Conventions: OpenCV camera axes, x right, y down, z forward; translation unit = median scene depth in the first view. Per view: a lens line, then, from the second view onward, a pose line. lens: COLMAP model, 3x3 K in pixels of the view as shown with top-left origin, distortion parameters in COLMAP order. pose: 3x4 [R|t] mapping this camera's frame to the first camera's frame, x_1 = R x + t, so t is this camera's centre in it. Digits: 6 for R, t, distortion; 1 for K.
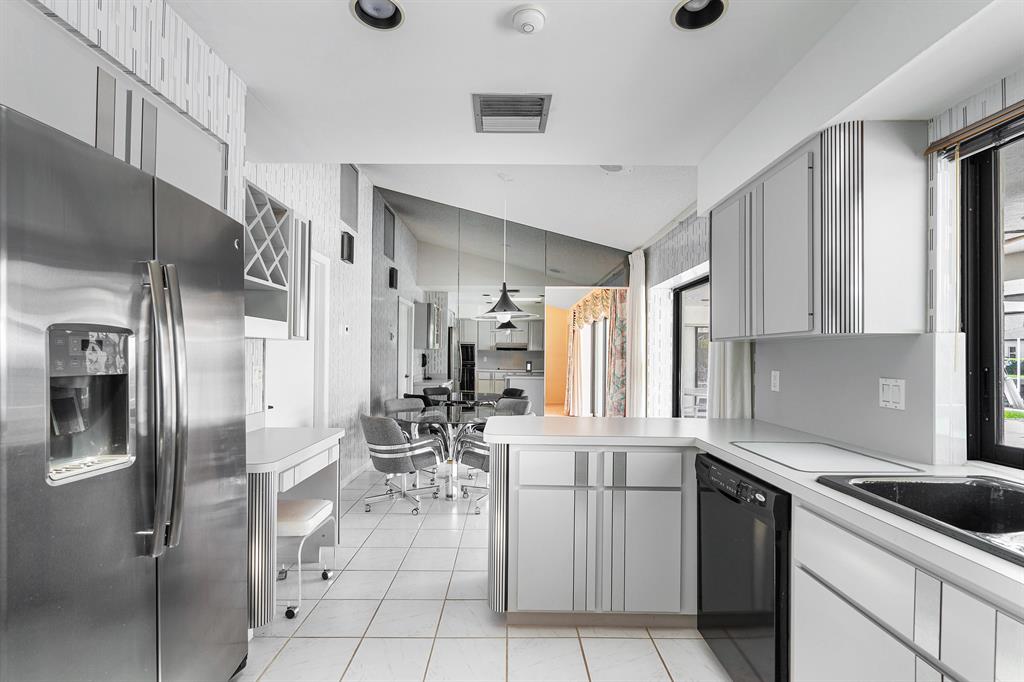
lens RADIAL K [[475.5, 0, 510.3], [0, 475.5, 349.1], [0, 0, 1]] dist [-0.001720, 0.000801]
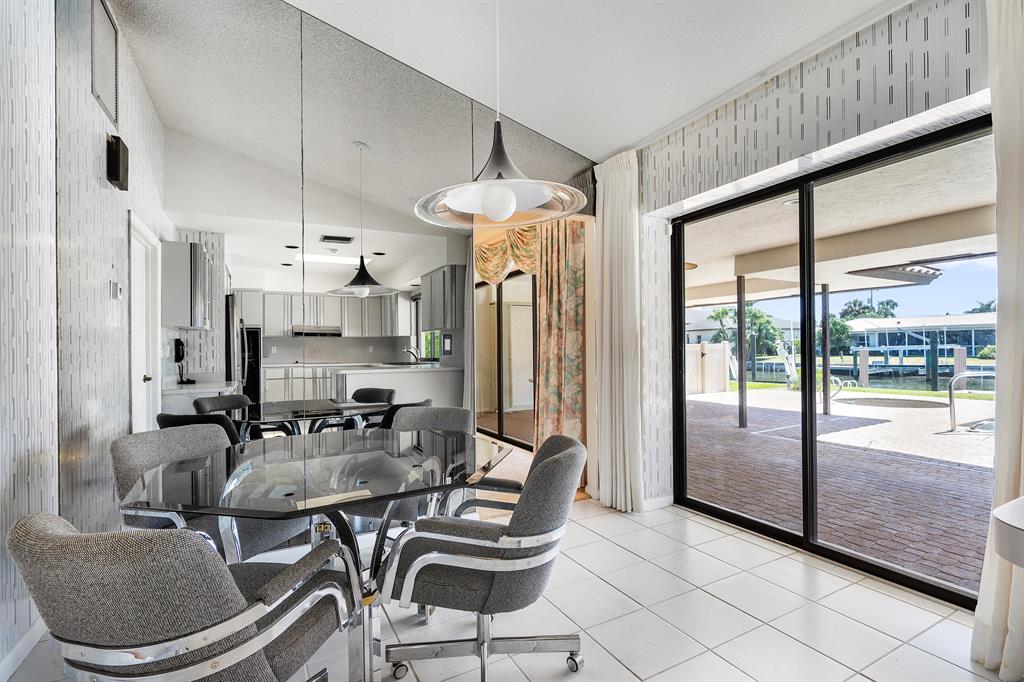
lens RADIAL K [[475.5, 0, 516.7], [0, 475.5, 346.4], [0, 0, 1]] dist [-0.001720, 0.000801]
pose [[0.882426, -0.023834, 0.469847, -0.101913], [0.021709, 0.999715, 0.009941, 0.024467], [-0.469950, 0.001427, 0.882692, 0.338195]]
